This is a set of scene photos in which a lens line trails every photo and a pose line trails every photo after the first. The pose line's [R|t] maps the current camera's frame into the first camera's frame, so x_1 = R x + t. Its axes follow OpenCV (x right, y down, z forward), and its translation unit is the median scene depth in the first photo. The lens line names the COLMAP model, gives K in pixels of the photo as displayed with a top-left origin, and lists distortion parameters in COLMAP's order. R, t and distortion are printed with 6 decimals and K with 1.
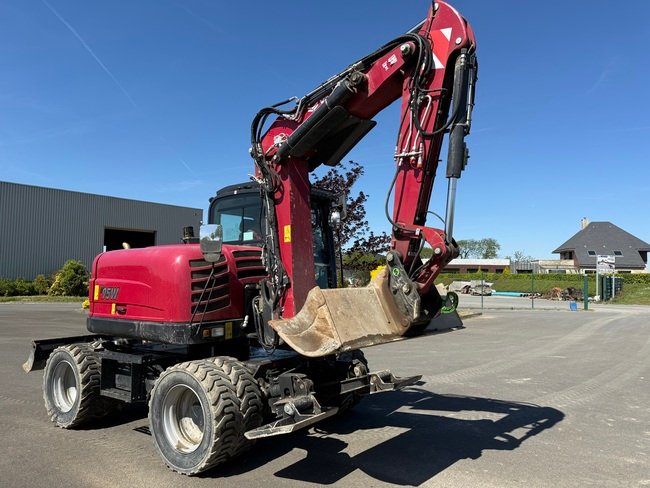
lens RADIAL K [[456.7, 0, 325.0], [0, 456.7, 244.0], [0, 0, 1]] dist [0.026603, -0.032826]
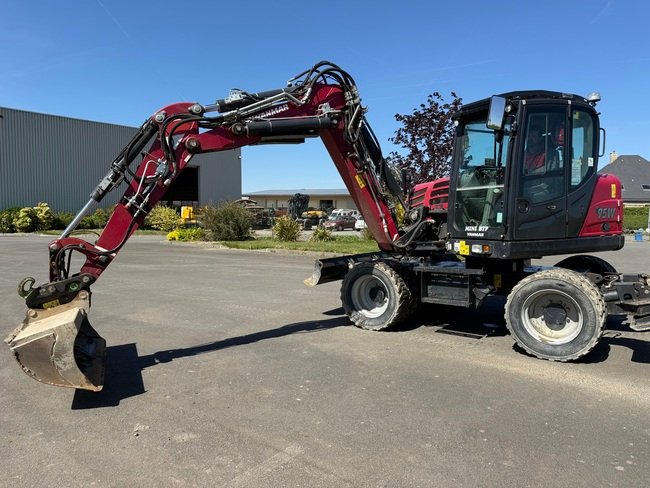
lens RADIAL K [[455.4, 0, 325.0], [0, 455.4, 244.0], [0, 0, 1]] dist [0.104291, -0.137420]
pose [[0.999988, -0.001011, -0.004884, -0.694177], [0.001677, 0.990374, 0.138405, 0.018306], [0.004697, -0.138411, 0.990364, -0.133475]]
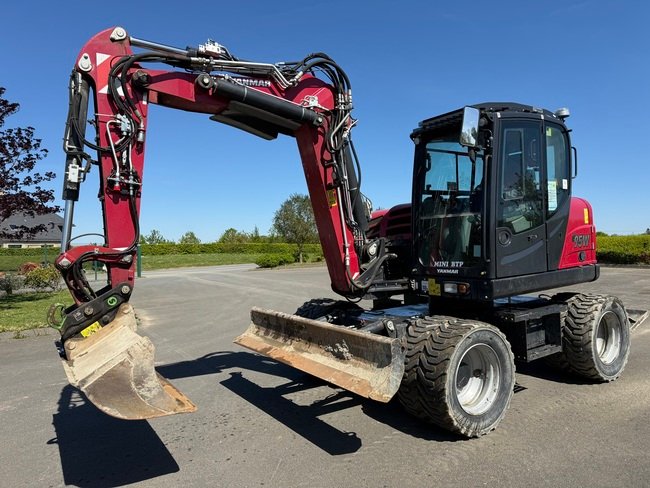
lens RADIAL K [[457.3, 0, 323.6], [0, 457.3, 239.2], [0, 0, 1]] dist [0.037830, -0.046794]
pose [[0.340744, -0.002912, 0.940152, -1.359891], [-0.035913, 0.999225, 0.016111, 0.093047], [-0.939470, -0.039253, 0.340376, 1.021226]]
